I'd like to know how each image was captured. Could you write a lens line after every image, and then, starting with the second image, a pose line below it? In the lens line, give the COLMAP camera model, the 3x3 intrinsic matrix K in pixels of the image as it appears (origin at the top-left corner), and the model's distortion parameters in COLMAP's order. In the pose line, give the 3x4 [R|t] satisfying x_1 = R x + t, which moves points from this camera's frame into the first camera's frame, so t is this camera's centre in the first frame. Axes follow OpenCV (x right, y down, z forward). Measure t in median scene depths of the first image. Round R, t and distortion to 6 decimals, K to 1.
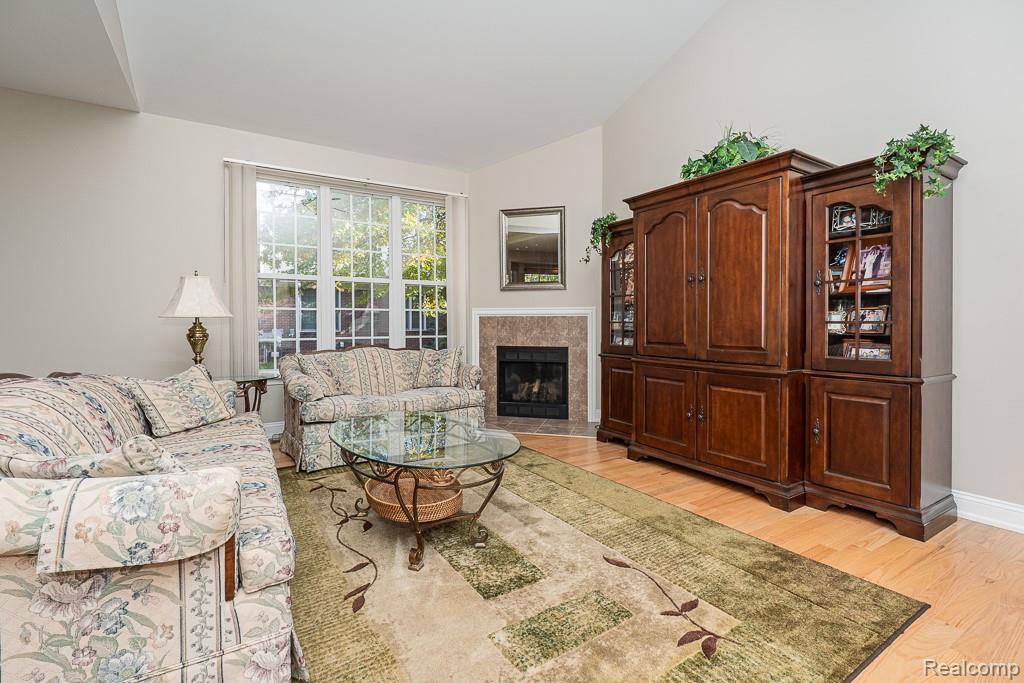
lens RADIAL K [[471.6, 0, 512.0], [0, 471.6, 325.3], [0, 0, 1]] dist [-0.001322, -0.000143]
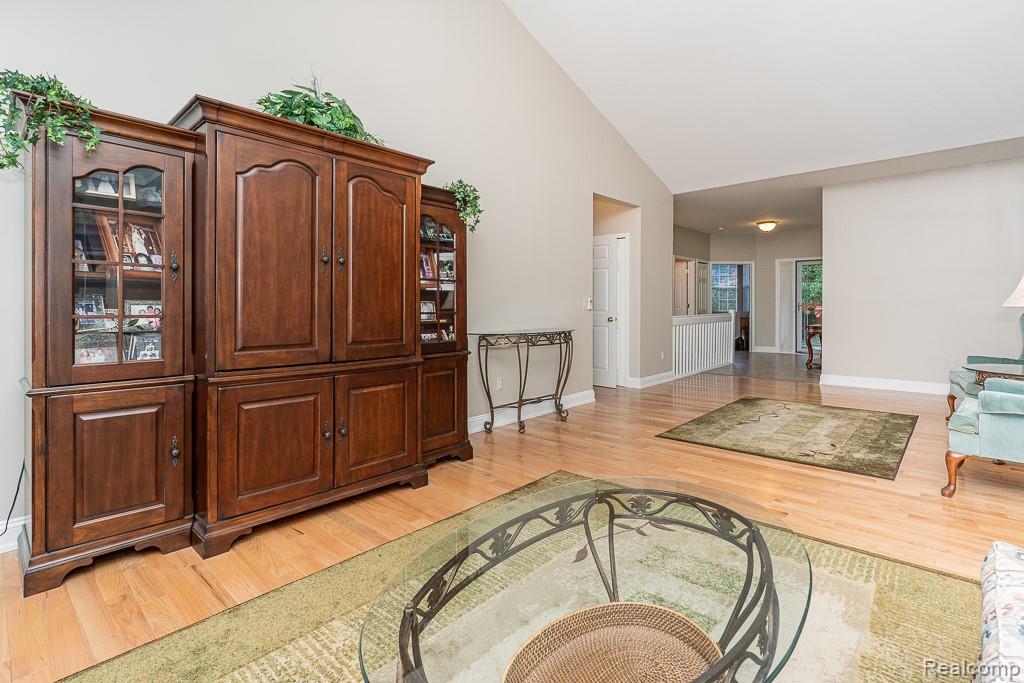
lens RADIAL K [[490.6, 0, 514.7], [0, 490.6, 310.7], [0, 0, 1]] dist [0.017718, 0.000135]
pose [[-0.254261, -0.003881, 0.967128, -0.518260], [0.011502, 0.999909, 0.007036, -0.016843], [-0.967067, 0.012913, -0.254194, 0.976955]]
